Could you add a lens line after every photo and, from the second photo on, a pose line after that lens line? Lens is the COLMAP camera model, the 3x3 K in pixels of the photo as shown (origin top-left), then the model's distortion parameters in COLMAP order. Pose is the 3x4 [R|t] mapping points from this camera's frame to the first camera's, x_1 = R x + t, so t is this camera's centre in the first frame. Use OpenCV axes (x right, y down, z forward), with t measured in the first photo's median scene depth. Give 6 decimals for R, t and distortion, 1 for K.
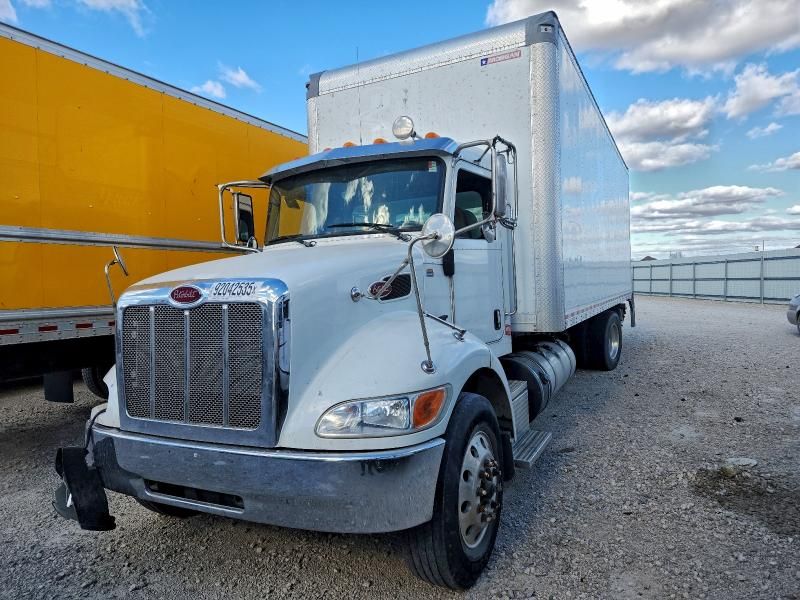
lens RADIAL K [[528.4, 0, 399.6], [0, 528.4, 296.4], [0, 0, 1]] dist [0.030515, 0.000719]
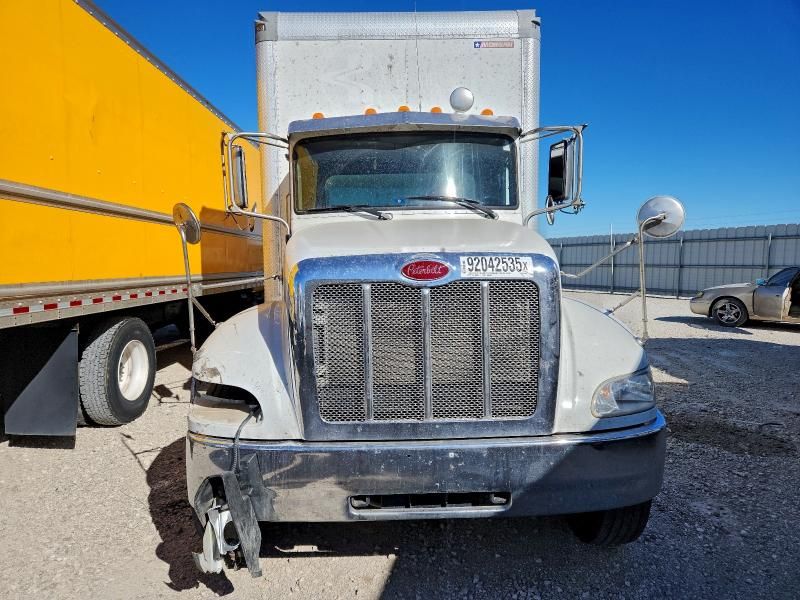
lens RADIAL K [[528.4, 0, 400.8], [0, 528.4, 303.9], [0, 0, 1]] dist [0.030515, 0.000719]
pose [[0.882729, -0.014738, 0.469652, -0.824353], [-0.007740, 0.998916, 0.045893, 0.012186], [-0.469819, -0.044146, 0.881658, 0.278040]]
